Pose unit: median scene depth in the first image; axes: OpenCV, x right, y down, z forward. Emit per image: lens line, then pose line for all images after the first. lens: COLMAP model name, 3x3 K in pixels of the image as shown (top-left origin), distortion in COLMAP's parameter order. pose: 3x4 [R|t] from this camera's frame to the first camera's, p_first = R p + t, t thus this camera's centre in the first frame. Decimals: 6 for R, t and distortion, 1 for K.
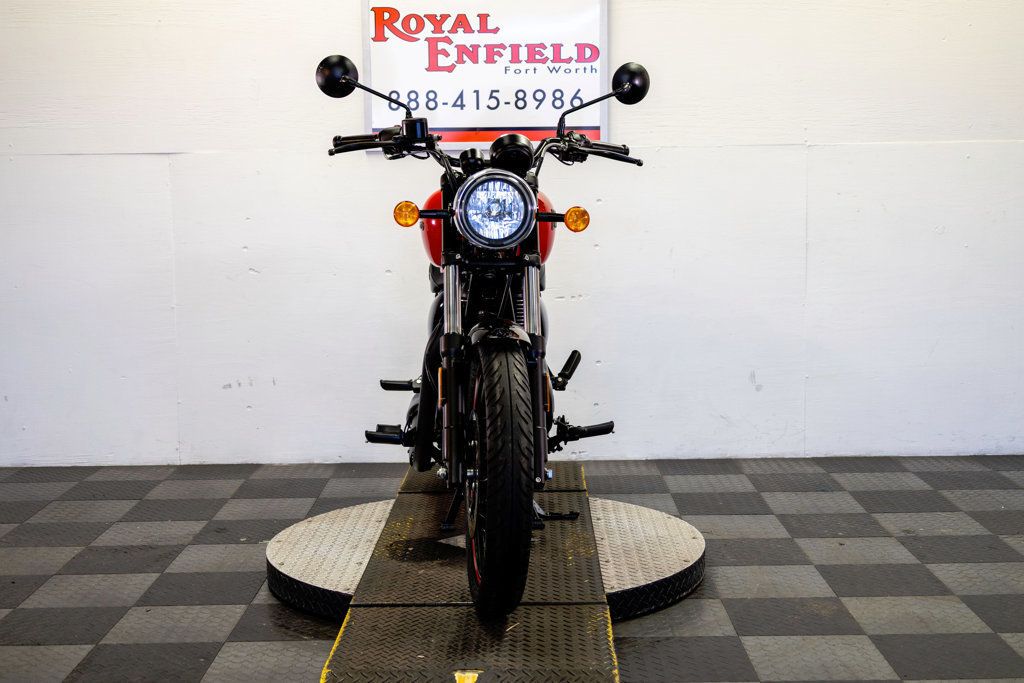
lens RADIAL K [[1476.7, 0, 512.0], [0, 1476.7, 341.5], [0, 0, 1]] dist [0.032188, 0.024779]
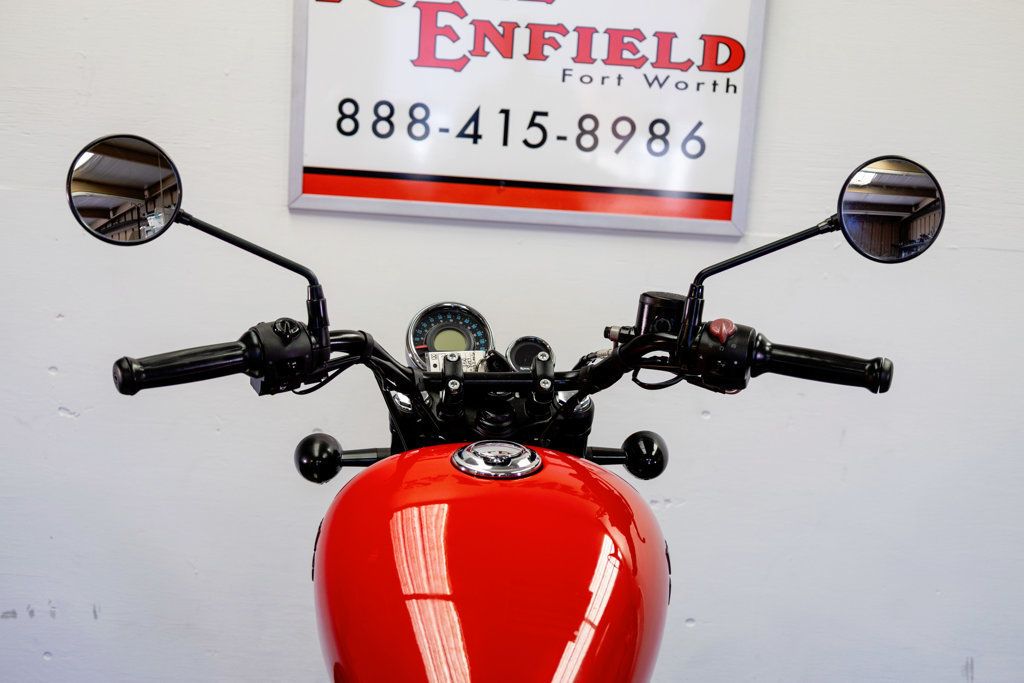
lens RADIAL K [[1442.9, 0, 512.0], [0, 1442.9, 341.5], [0, 0, 1]] dist [0.030858, 0.038337]
pose [[0.997228, 0.074121, 0.006508, -0.018947], [-0.074379, 0.995402, 0.060354, -0.119306], [-0.002005, -0.060671, 0.998156, 0.483775]]
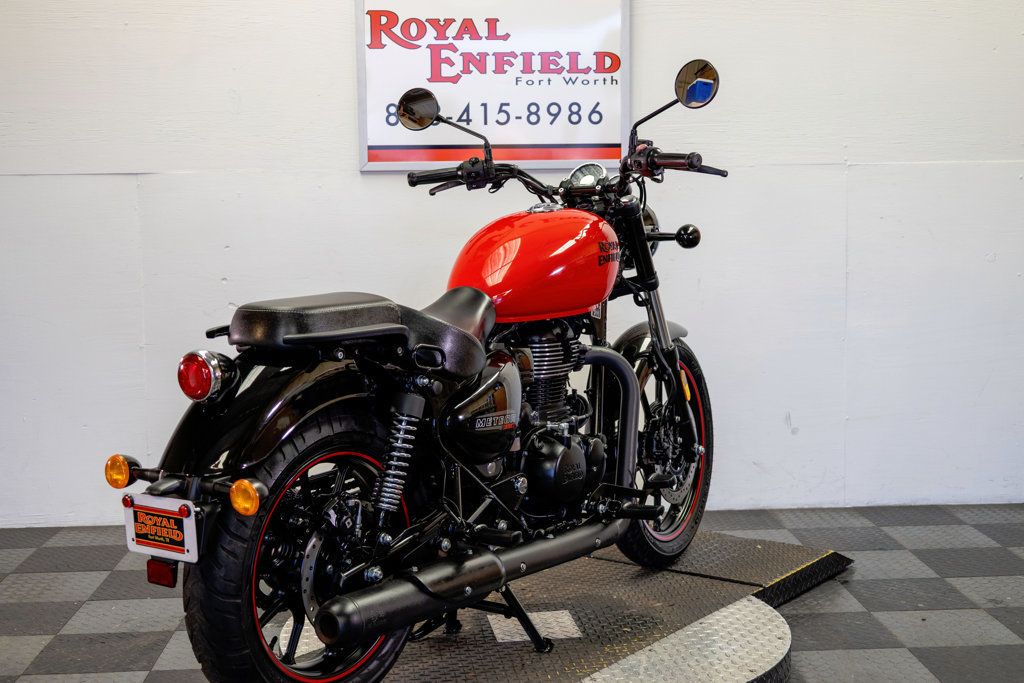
lens RADIAL K [[1459.1, 0, 512.0], [0, 1459.1, 341.5], [0, 0, 1]] dist [0.027338, -0.005837]
pose [[0.998530, -0.006205, 0.053849, -0.056024], [0.006622, 0.999949, -0.007569, -0.018619], [-0.053799, 0.007915, 0.998520, 0.115194]]
